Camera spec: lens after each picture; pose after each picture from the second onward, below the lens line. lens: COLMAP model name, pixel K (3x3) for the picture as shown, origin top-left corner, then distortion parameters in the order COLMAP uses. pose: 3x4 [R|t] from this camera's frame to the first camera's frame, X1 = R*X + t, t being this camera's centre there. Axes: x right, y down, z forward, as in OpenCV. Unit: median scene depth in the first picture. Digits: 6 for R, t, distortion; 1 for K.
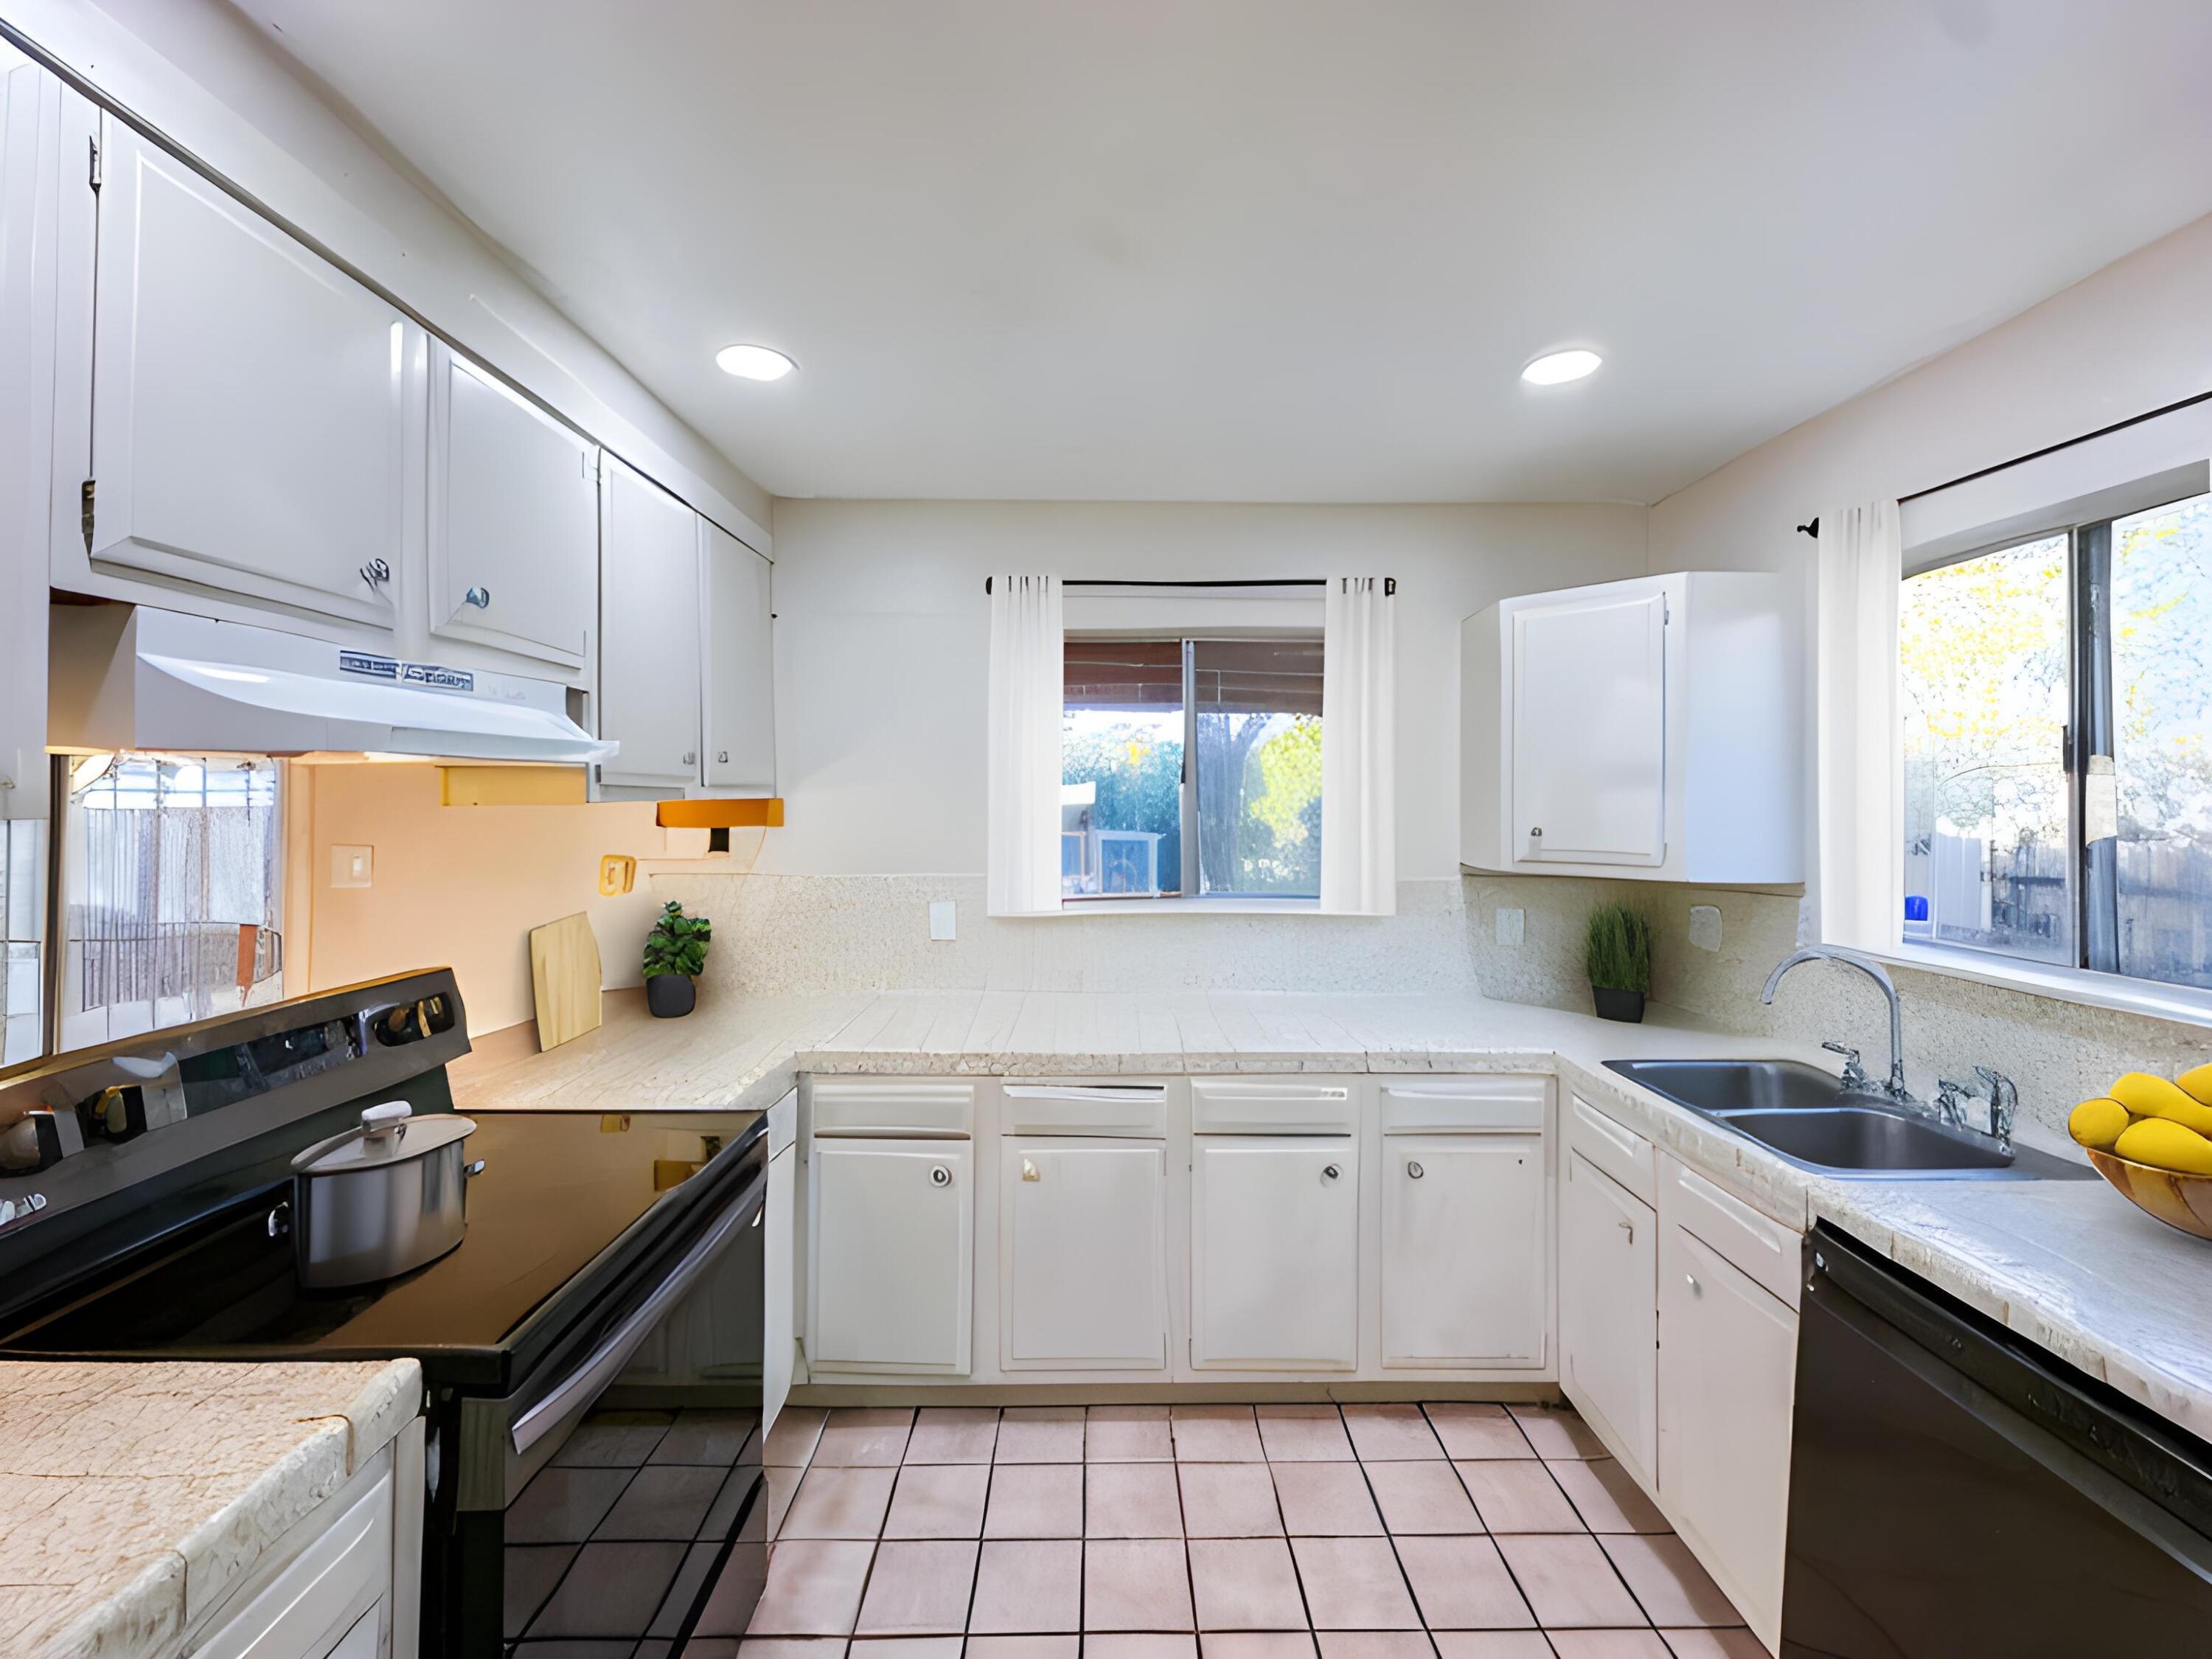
lens RADIAL K [[914.0, 0, 1110.0], [0, 914.0, 806.2], [0, 0, 1]] dist [-0.009470, -0.000208]
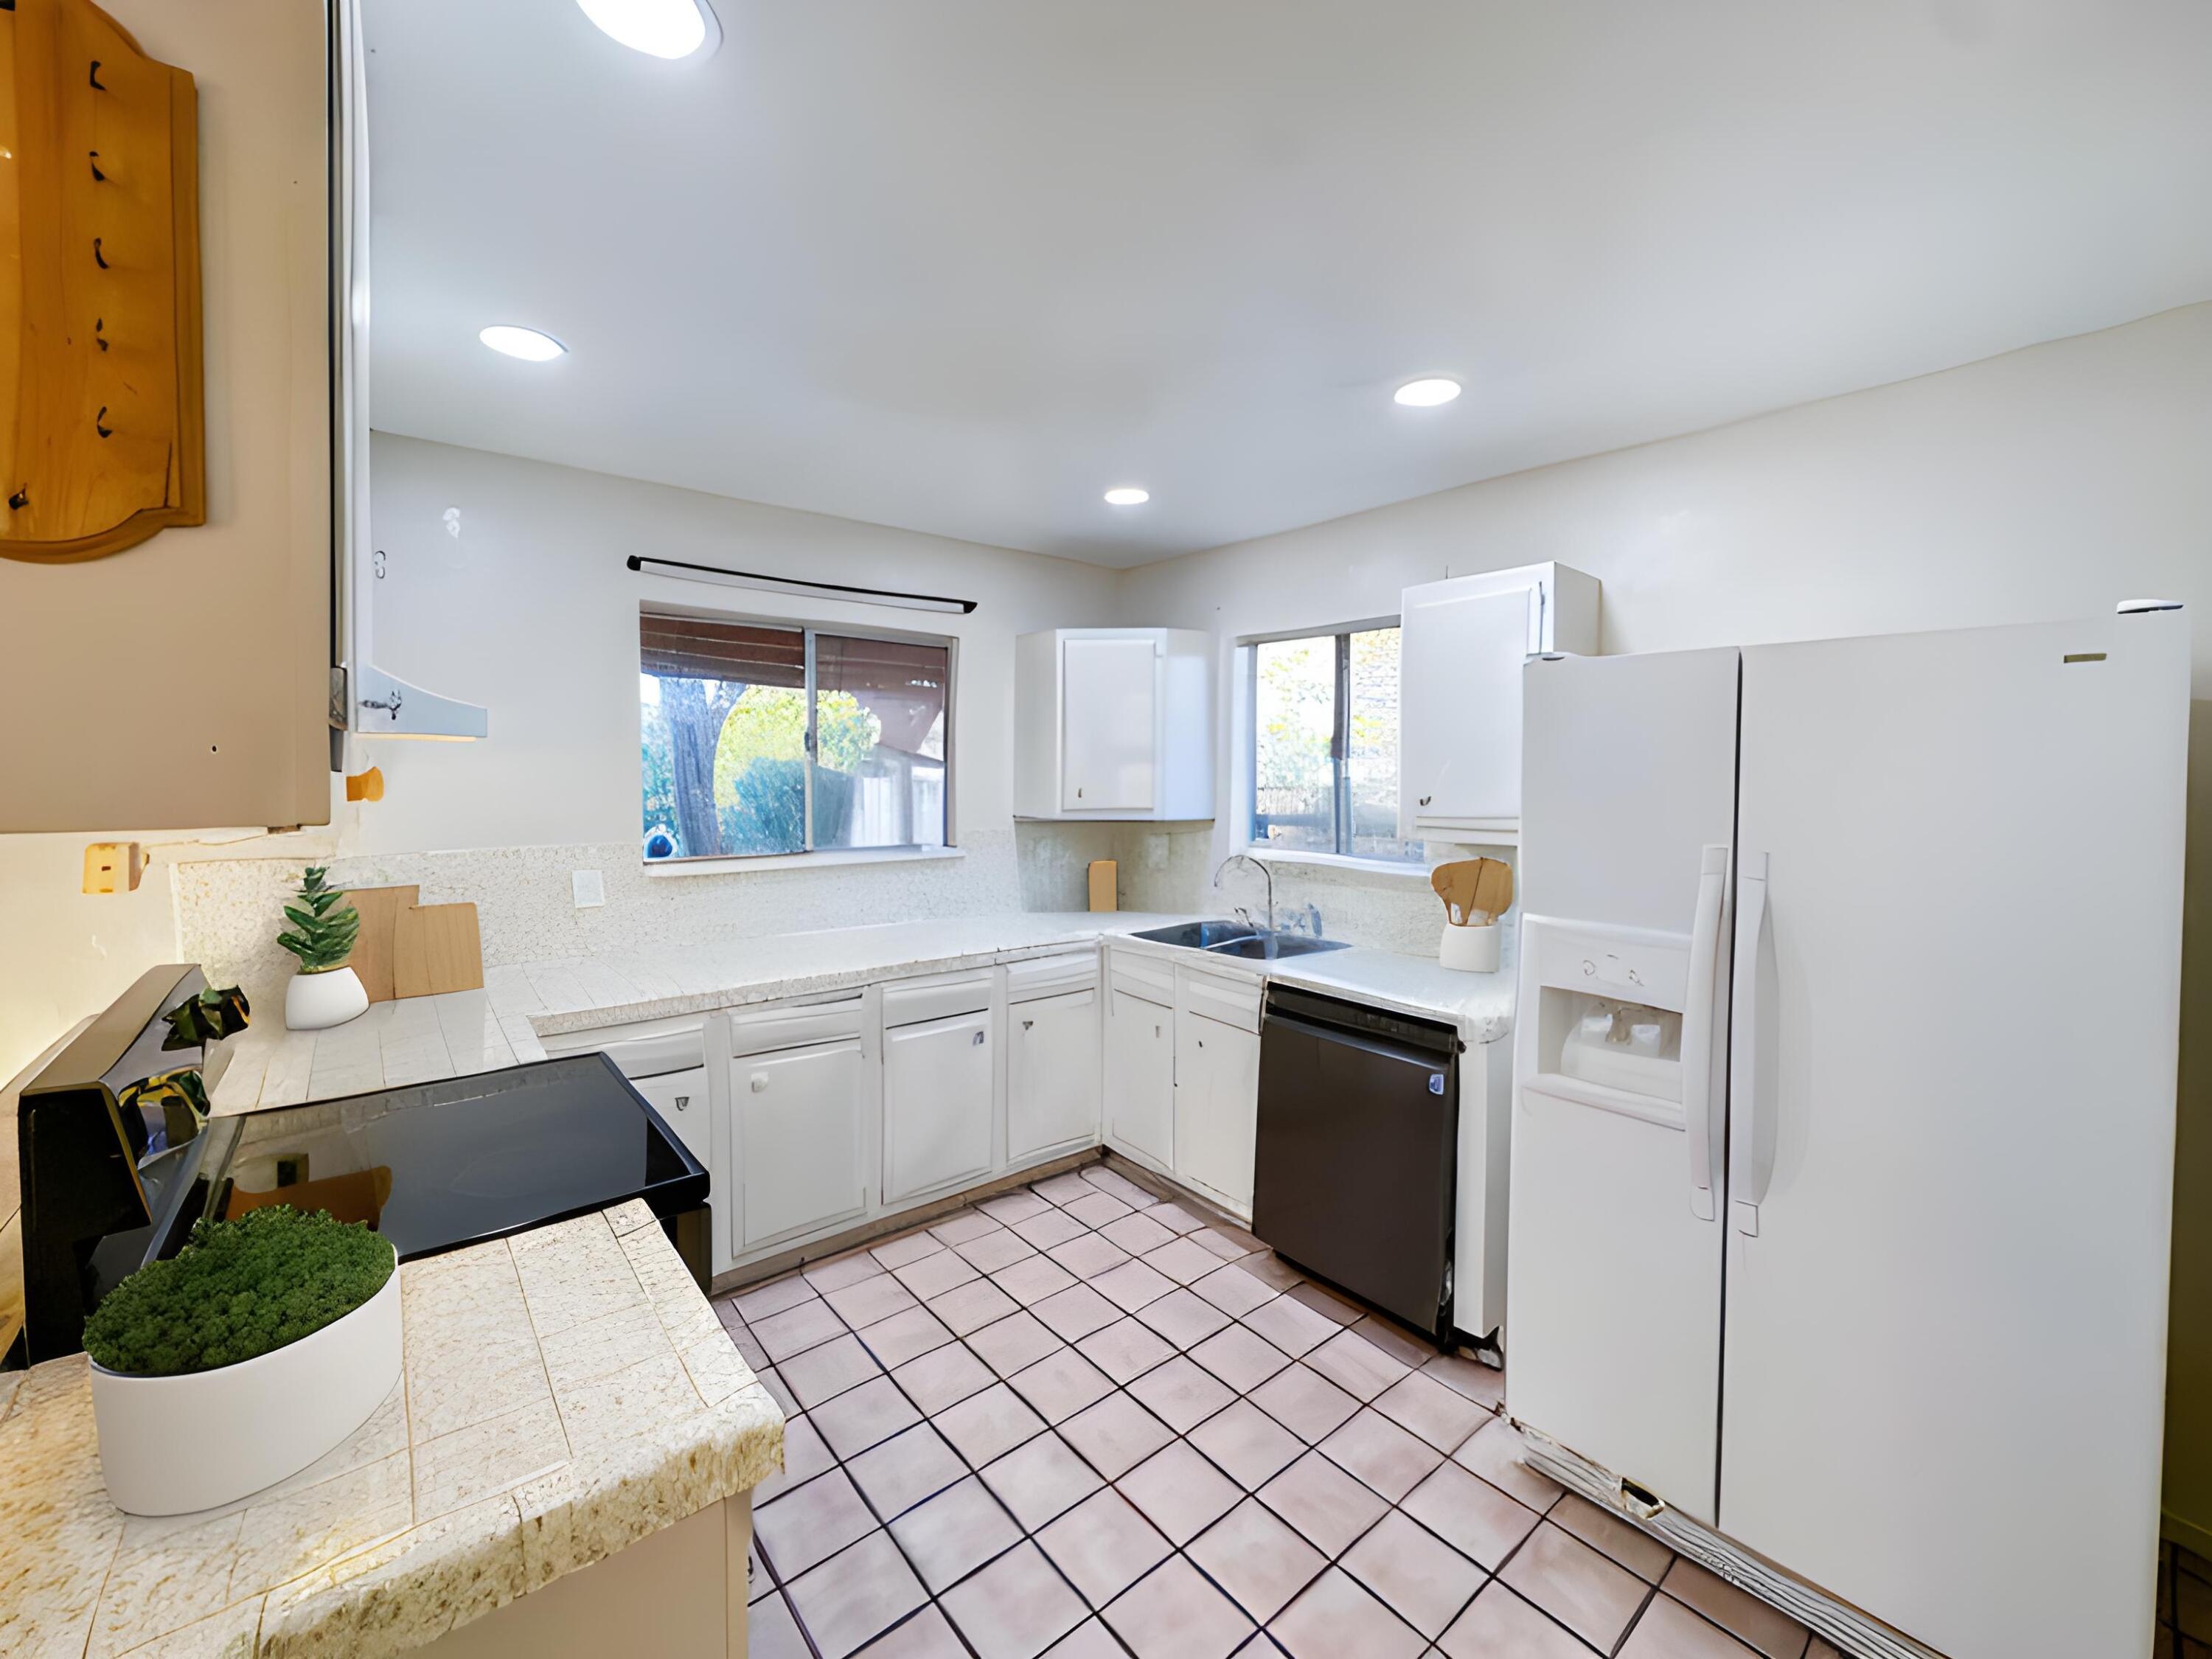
lens RADIAL K [[914.0, 0, 1092.4], [0, 914.0, 819.3], [0, 0, 1]] dist [-0.009470, -0.000208]
pose [[0.772150, -0.034268, 0.634516, -0.496402], [-0.000794, 0.998492, 0.054891, -0.008723], [-0.635440, -0.042888, 0.770958, -0.176748]]
